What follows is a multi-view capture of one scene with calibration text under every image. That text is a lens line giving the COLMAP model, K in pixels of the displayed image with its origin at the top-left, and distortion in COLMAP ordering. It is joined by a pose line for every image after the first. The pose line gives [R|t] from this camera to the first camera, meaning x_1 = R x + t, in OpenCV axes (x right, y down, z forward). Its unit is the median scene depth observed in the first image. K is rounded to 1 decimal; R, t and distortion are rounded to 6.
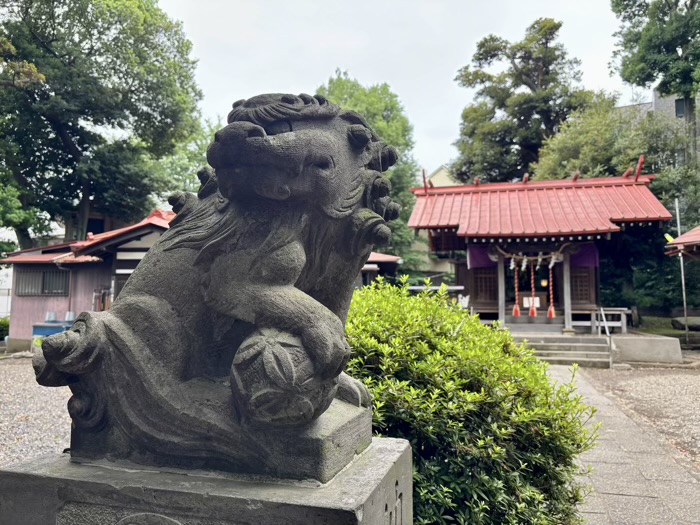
lens RADIAL K [[523.9, 0, 358.2], [0, 523.9, 261.5], [0, 0, 1]] dist [0.050465, -0.056528]
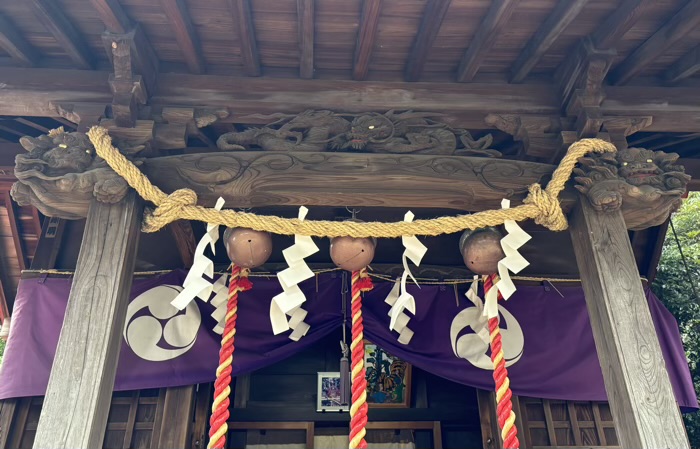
lens RADIAL K [[574.0, 0, 346.8], [0, 574.0, 223.9], [0, 0, 1]] dist [0.012591, 0.001976]
pose [[0.951849, 0.140434, 0.272510, 0.242125], [-0.011494, 0.904631, -0.426041, 0.041422], [-0.306351, 0.402395, 0.862686, 0.735861]]
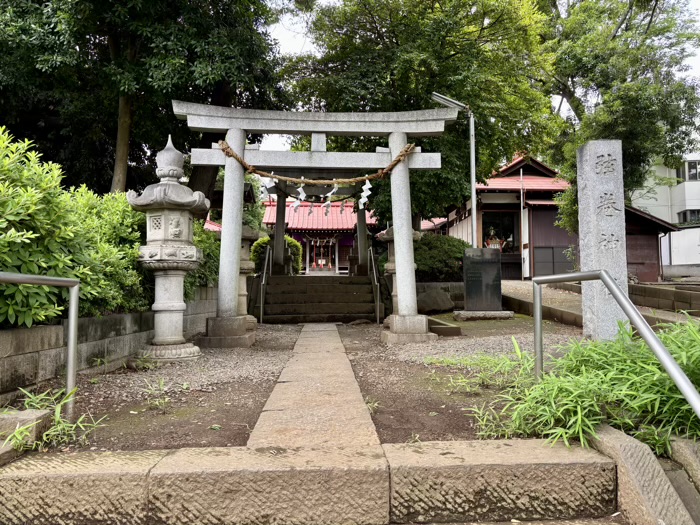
lens RADIAL K [[523.9, 0, 347.3], [0, 523.9, 264.5], [0, 0, 1]] dist [0.050465, -0.056528]
pose [[0.954261, 0.010916, 0.298777, -0.167226], [-0.017400, 0.999667, 0.019048, 0.040607], [-0.298470, -0.023376, 0.954133, -0.870134]]
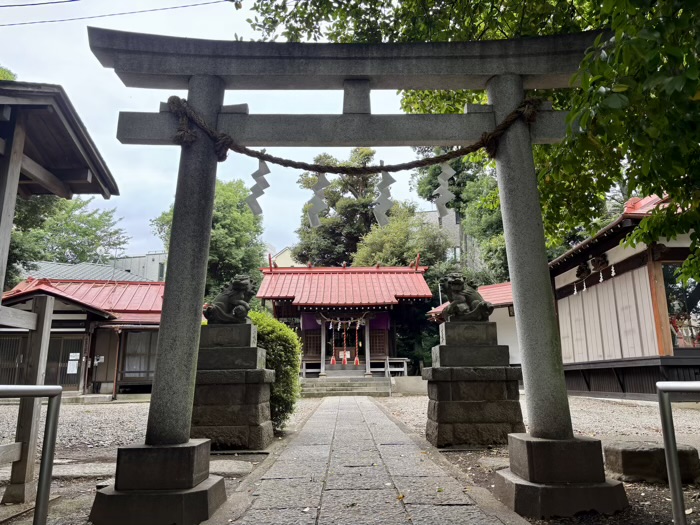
lens RADIAL K [[523.9, 0, 355.1], [0, 523.9, 255.5], [0, 0, 1]] dist [0.050465, -0.056528]
pose [[0.959982, 0.048075, 0.275905, -0.031005], [-0.005880, 0.988399, -0.151764, 0.024870], [-0.280000, 0.144069, 0.949128, -0.301158]]
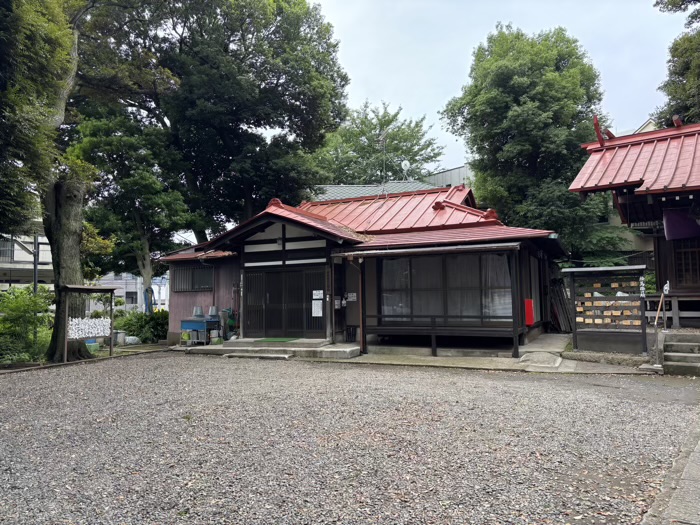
lens RADIAL K [[523.9, 0, 353.3], [0, 523.9, 263.2], [0, 0, 1]] dist [0.050465, -0.056528]
pose [[0.921515, -0.043553, -0.385893, 0.087923], [0.049709, 0.998746, 0.005983, 0.016935], [0.385148, -0.024696, 0.922524, 0.145984]]
